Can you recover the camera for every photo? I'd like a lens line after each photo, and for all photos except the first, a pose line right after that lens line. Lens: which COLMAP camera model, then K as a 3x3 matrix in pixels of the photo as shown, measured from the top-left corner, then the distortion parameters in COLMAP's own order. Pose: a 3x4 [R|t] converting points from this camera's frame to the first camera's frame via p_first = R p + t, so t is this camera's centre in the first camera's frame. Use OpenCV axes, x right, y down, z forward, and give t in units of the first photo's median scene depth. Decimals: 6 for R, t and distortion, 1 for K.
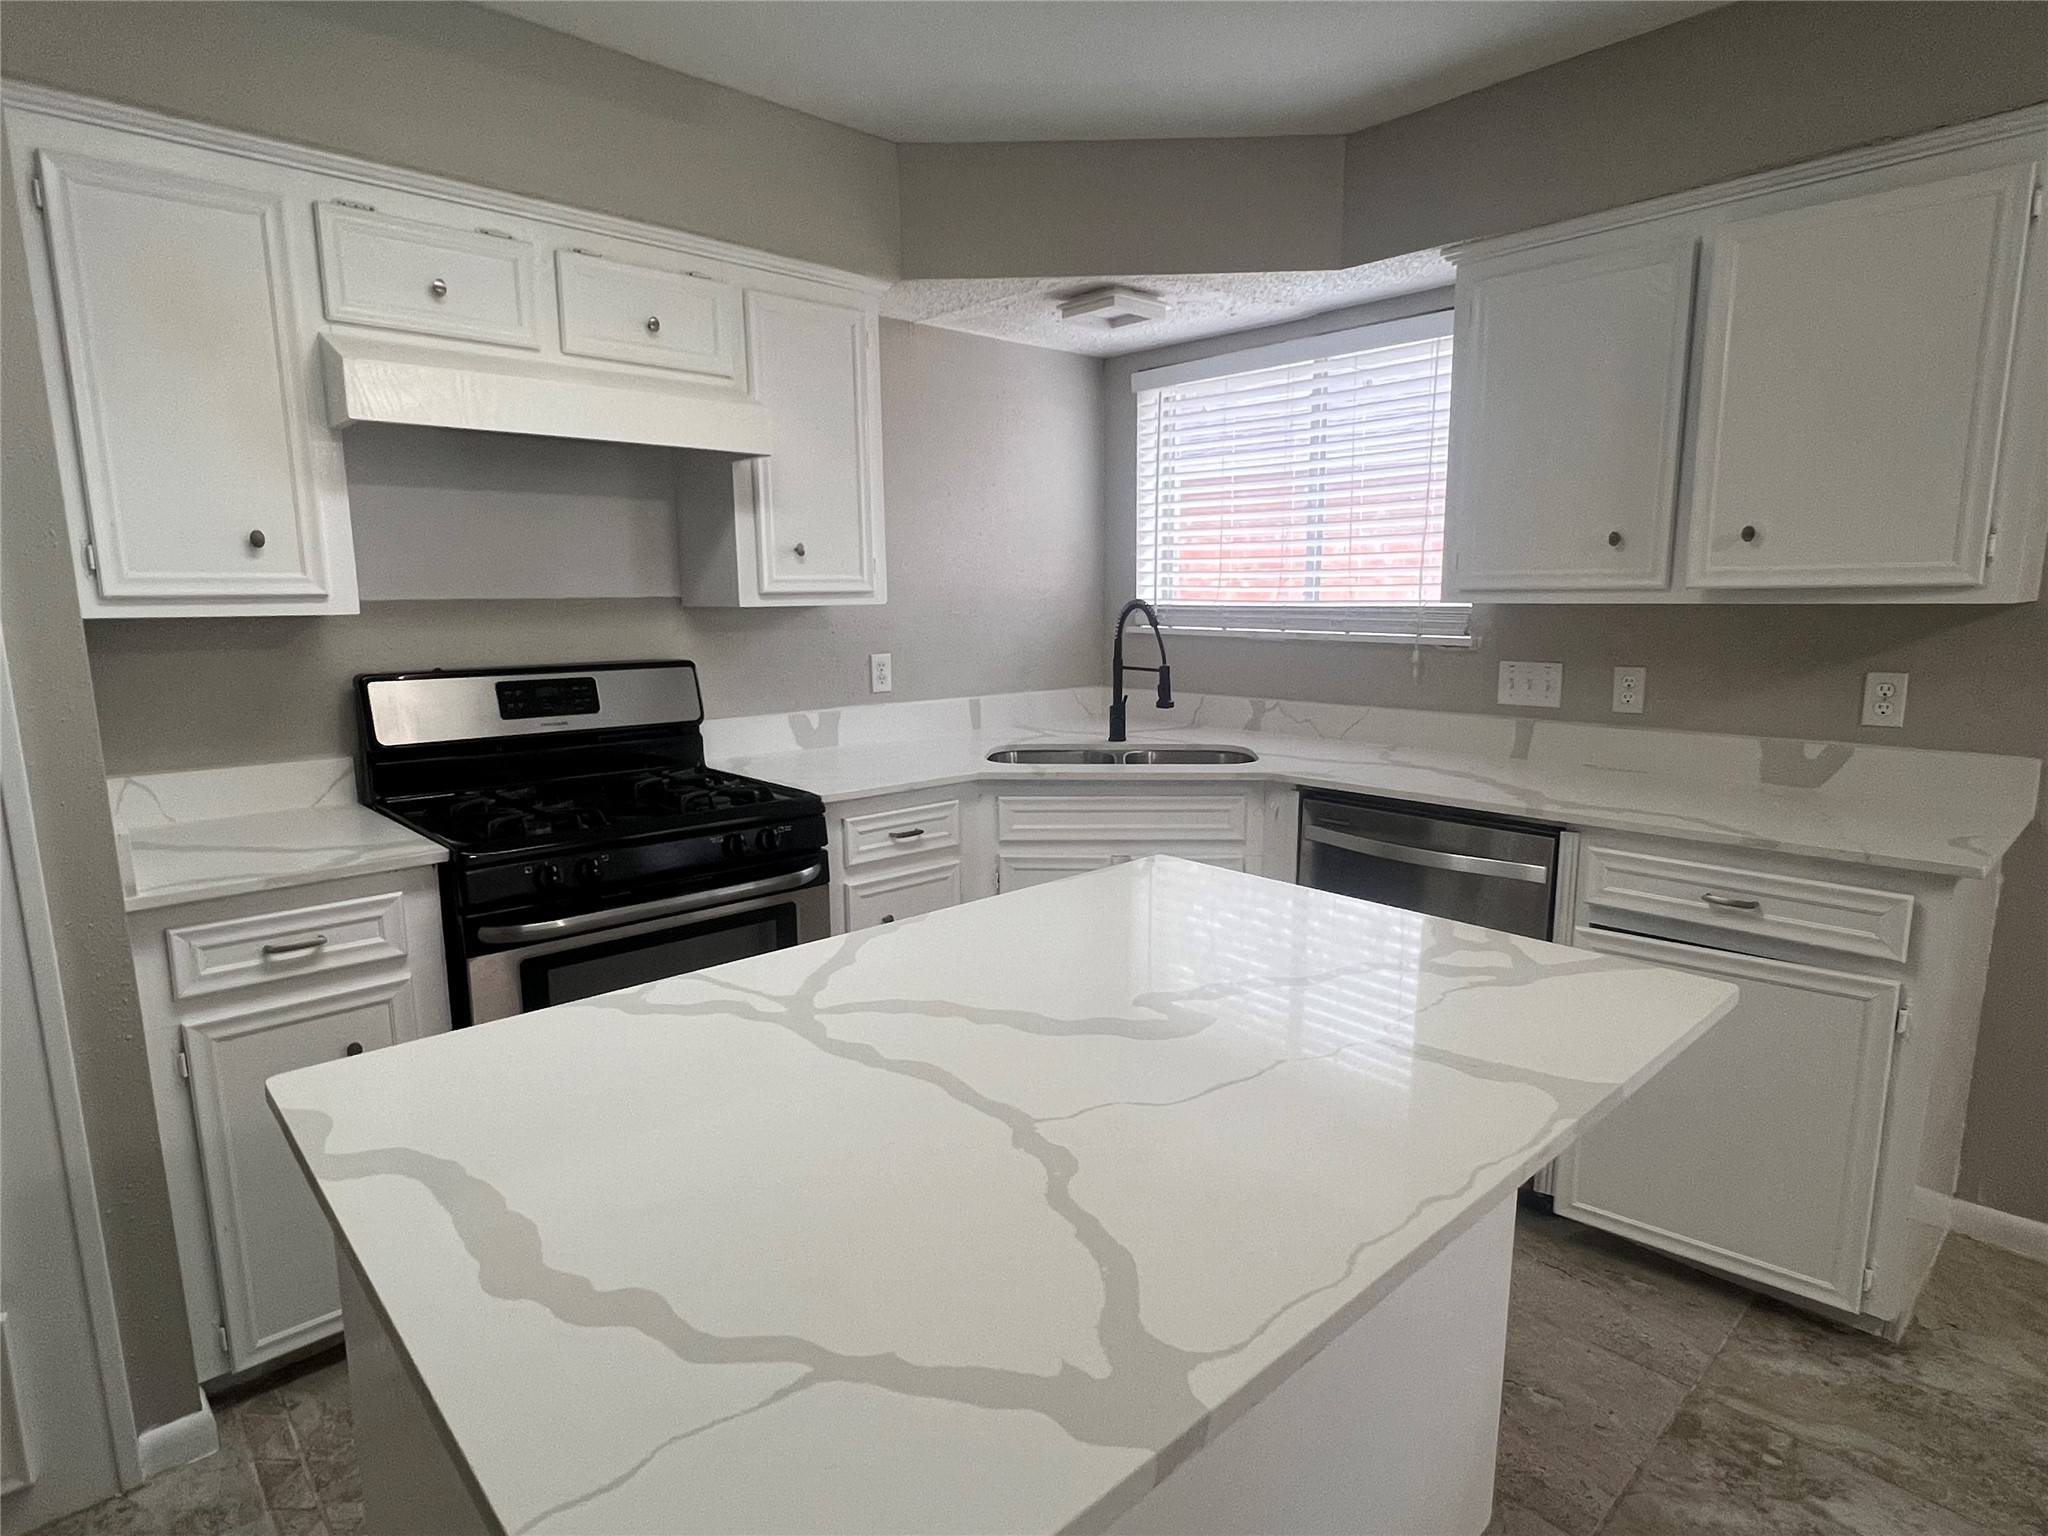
lens RADIAL K [[1100.9, 0, 1021.9], [0, 1100.9, 773.1], [0, 0, 1]] dist [0.001168, -0.001766]
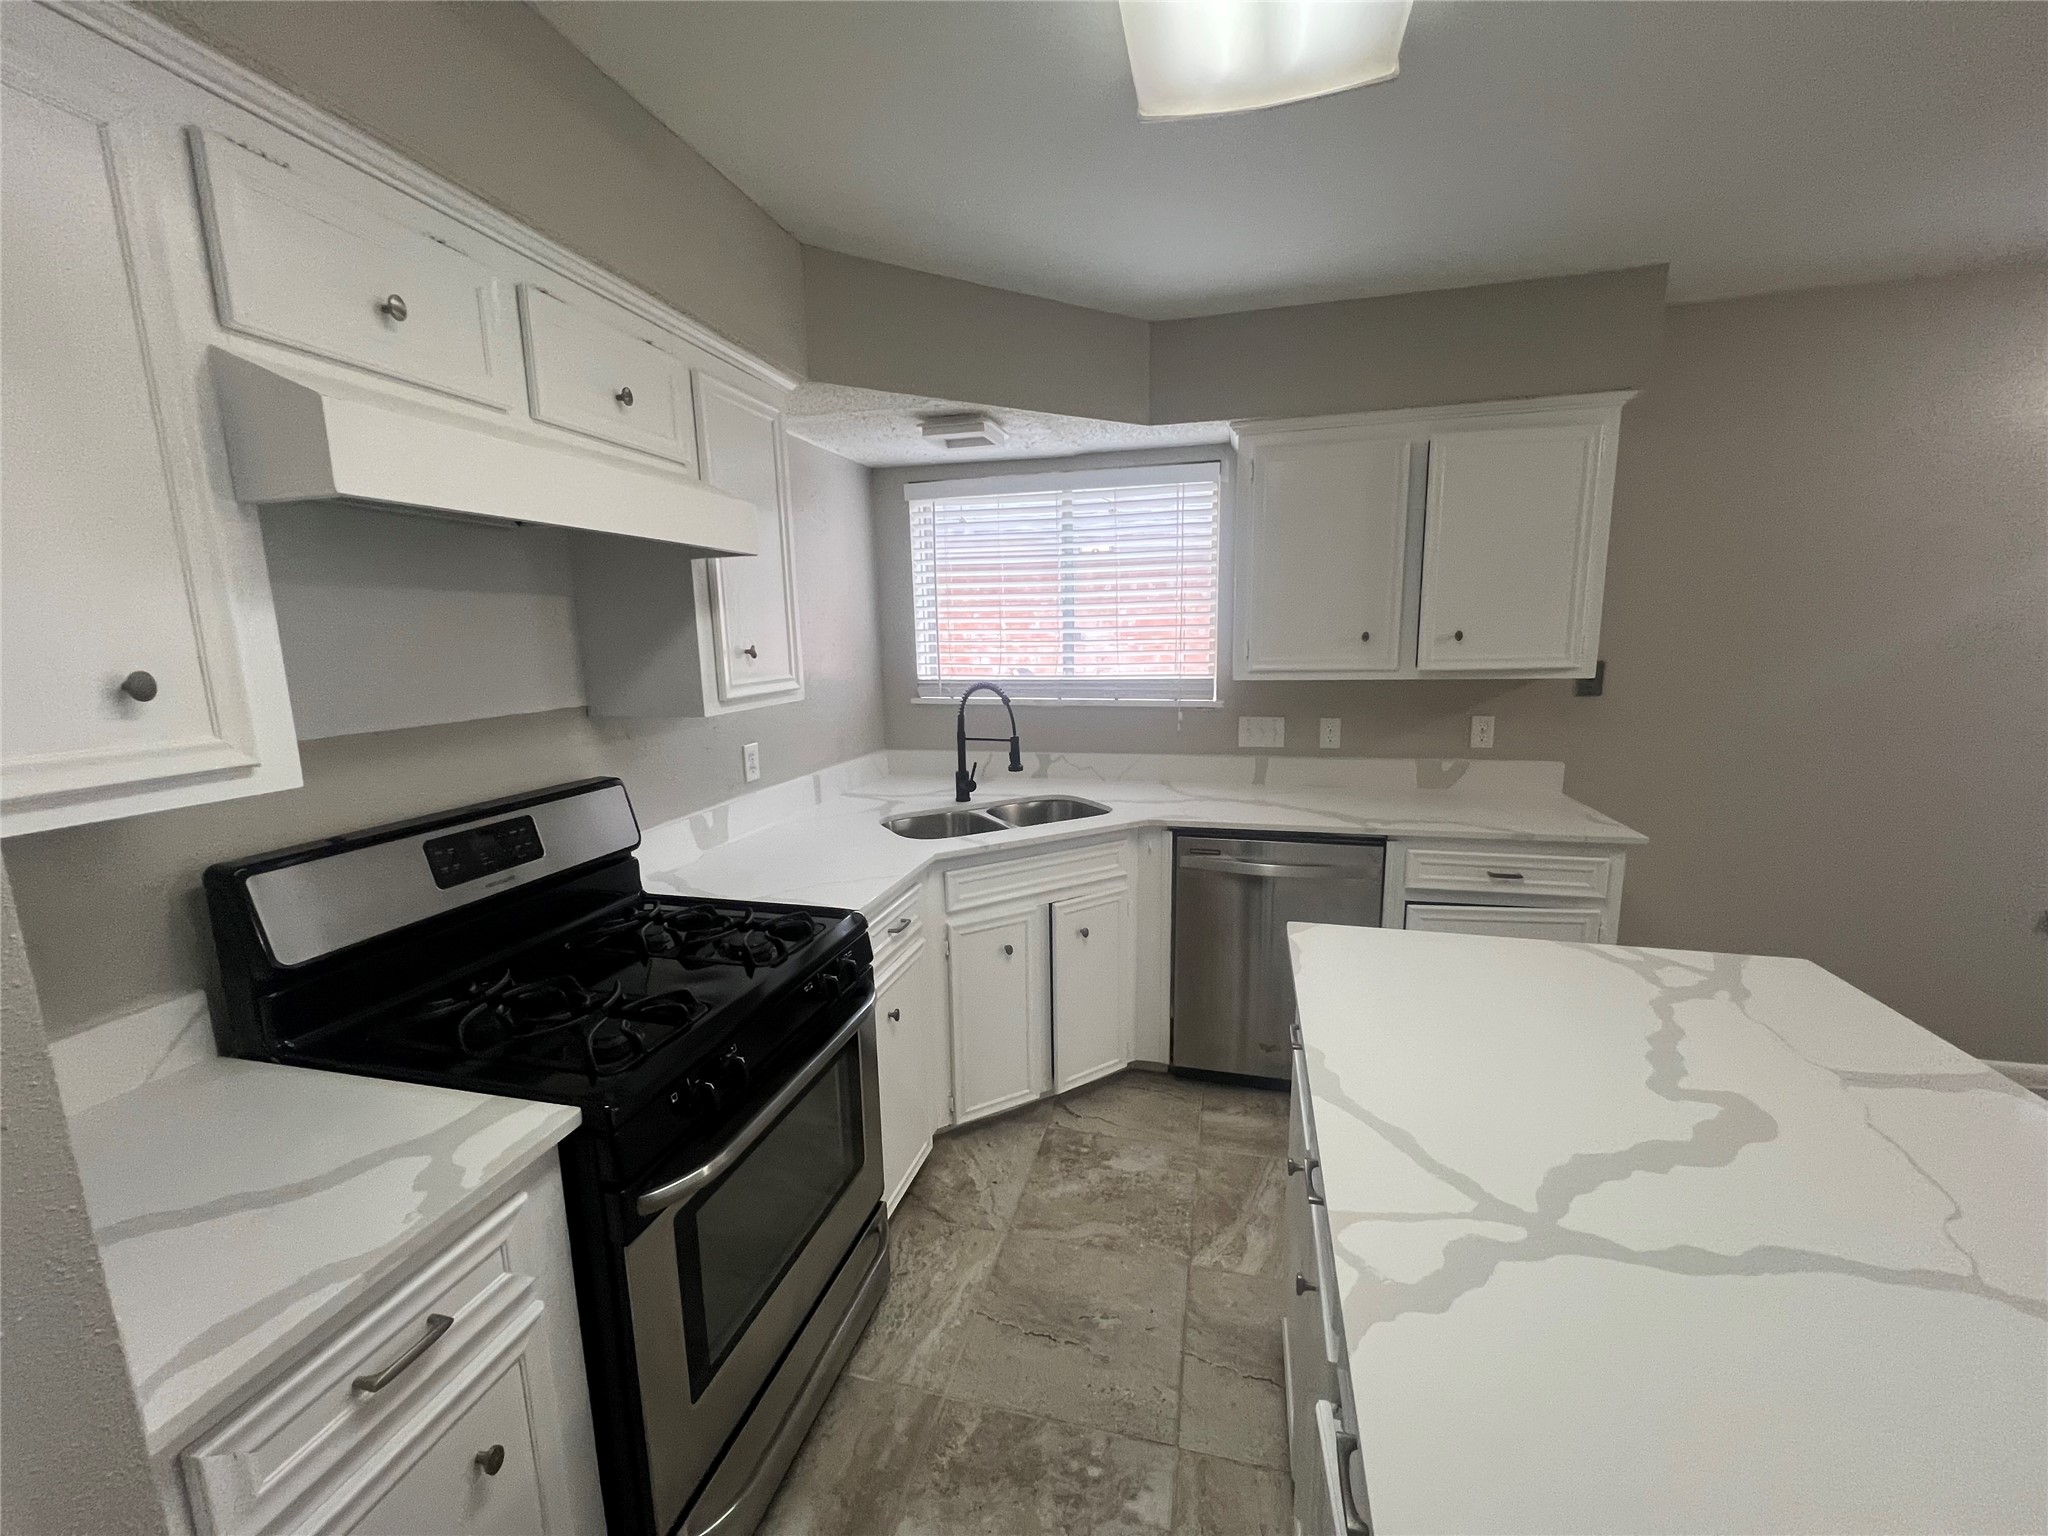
lens RADIAL K [[815.3, 0, 1023.4], [0, 815.3, 768.6], [0, 0, 1]] dist [-0.003006, 0.001112]
pose [[0.842105, -0.098834, 0.530180, -0.436188], [0.101323, 0.994553, 0.024466, -0.108349], [-0.529709, 0.033117, 0.847532, 0.319110]]
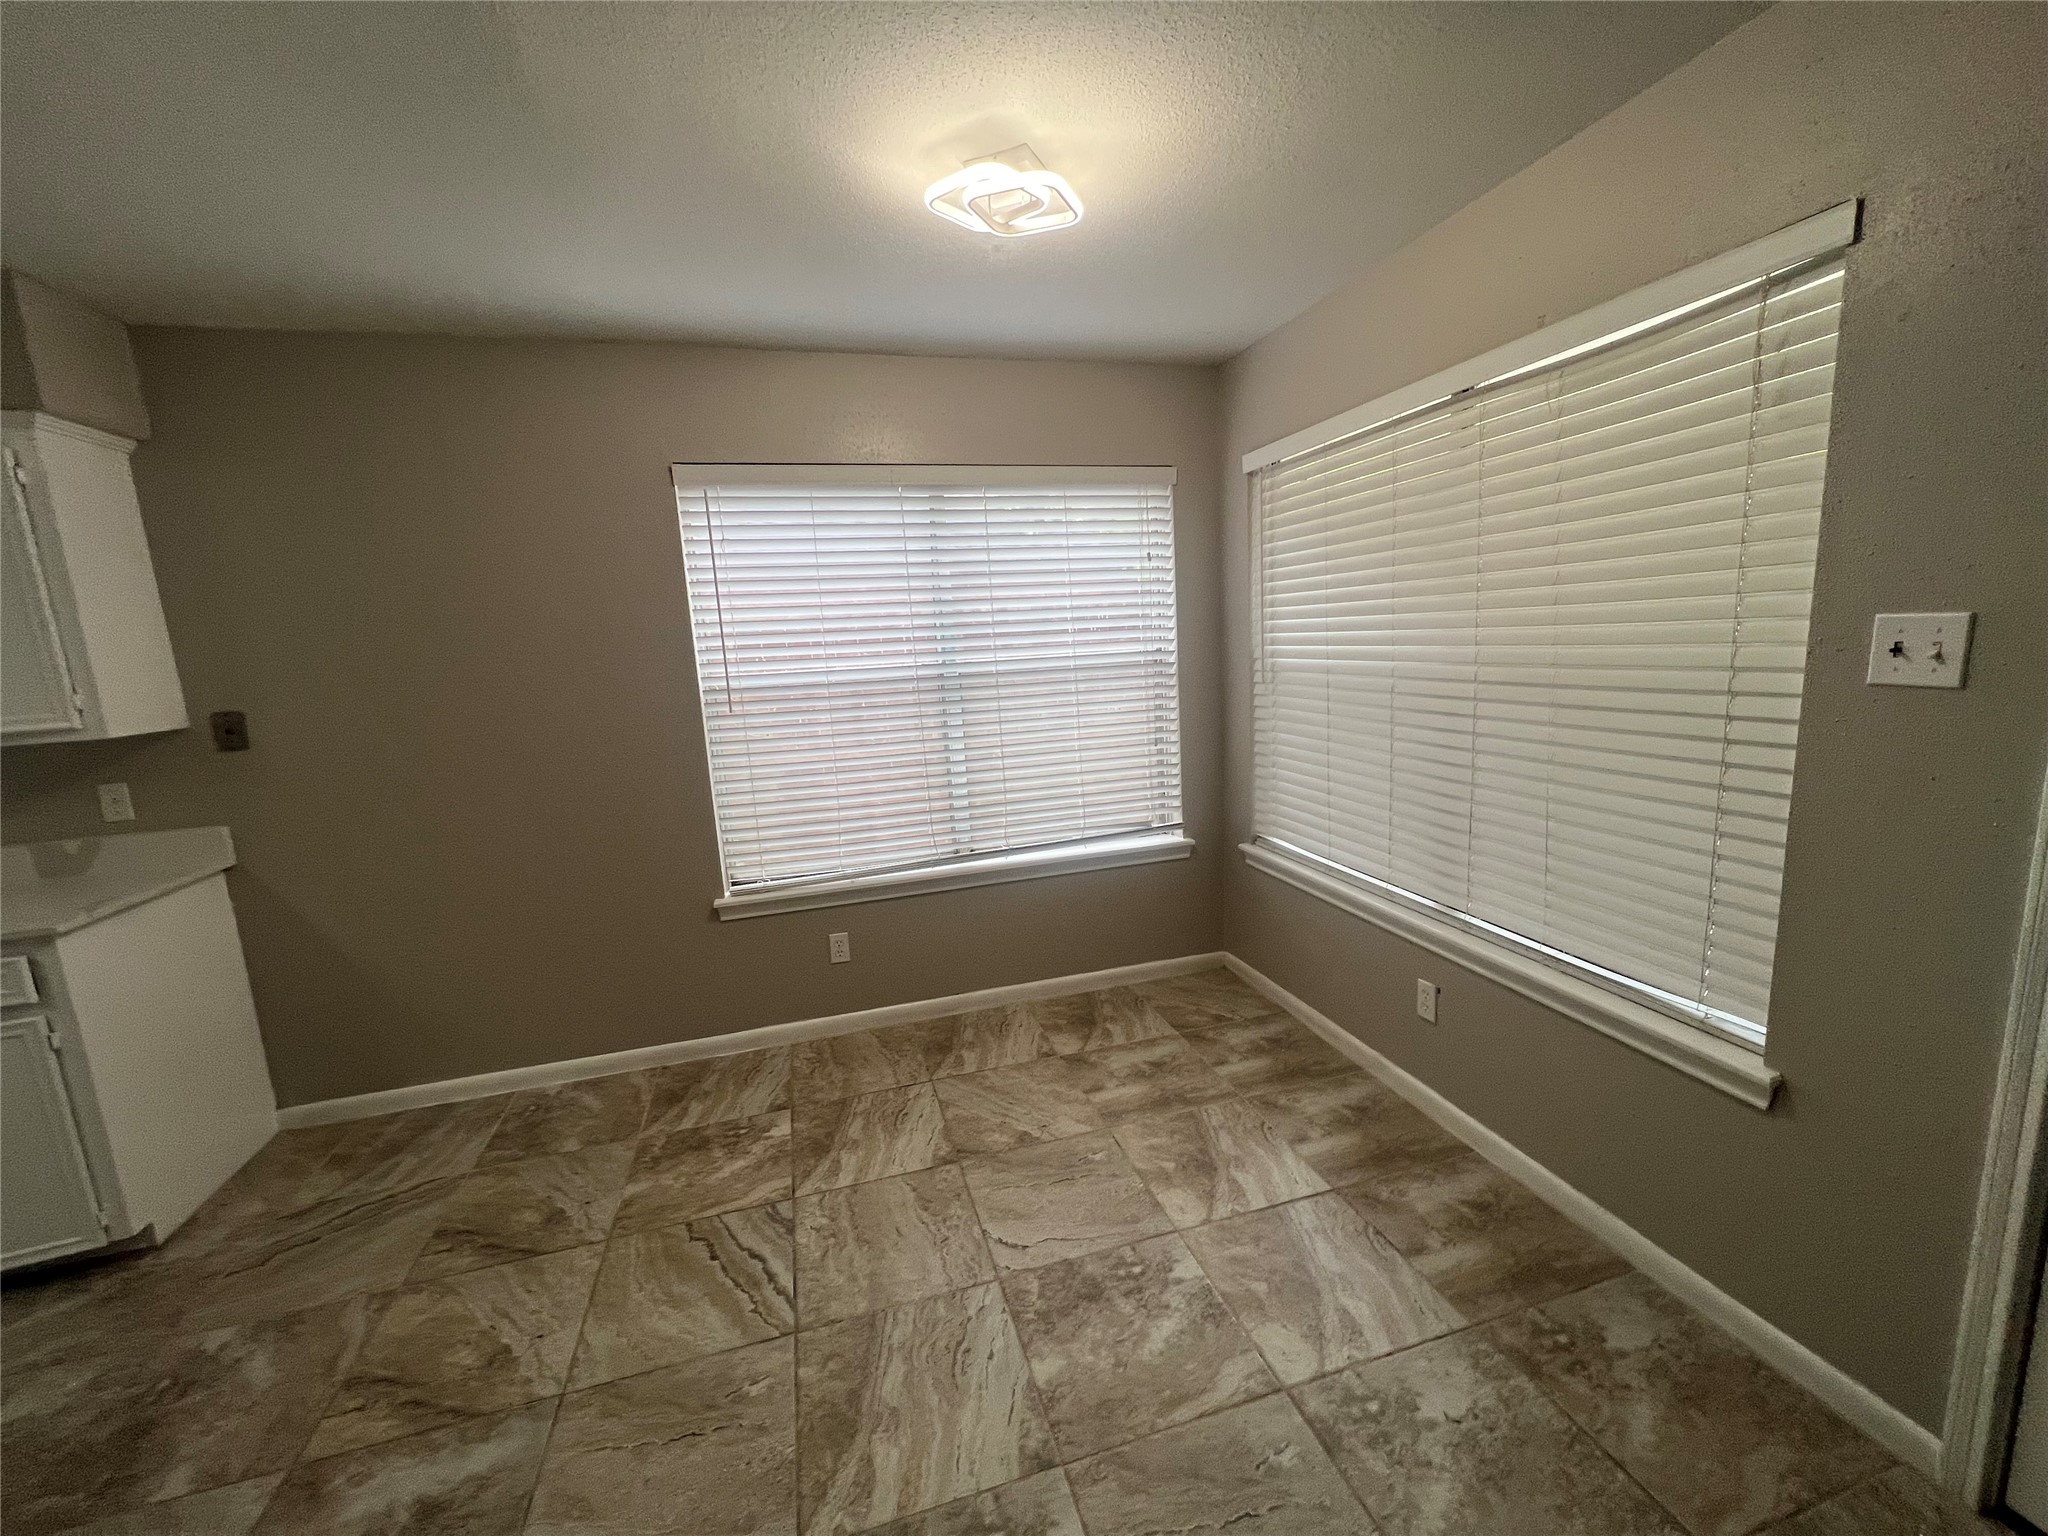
lens RADIAL K [[815.3, 0, 1040.3], [0, 815.3, 768.7], [0, 0, 1]] dist [-0.003006, 0.001112]
pose [[0.461397, -0.159275, 0.872780, 0.414209], [0.200682, 0.976992, 0.072202, 0.051312], [-0.864199, 0.141838, 0.482744, -0.511730]]
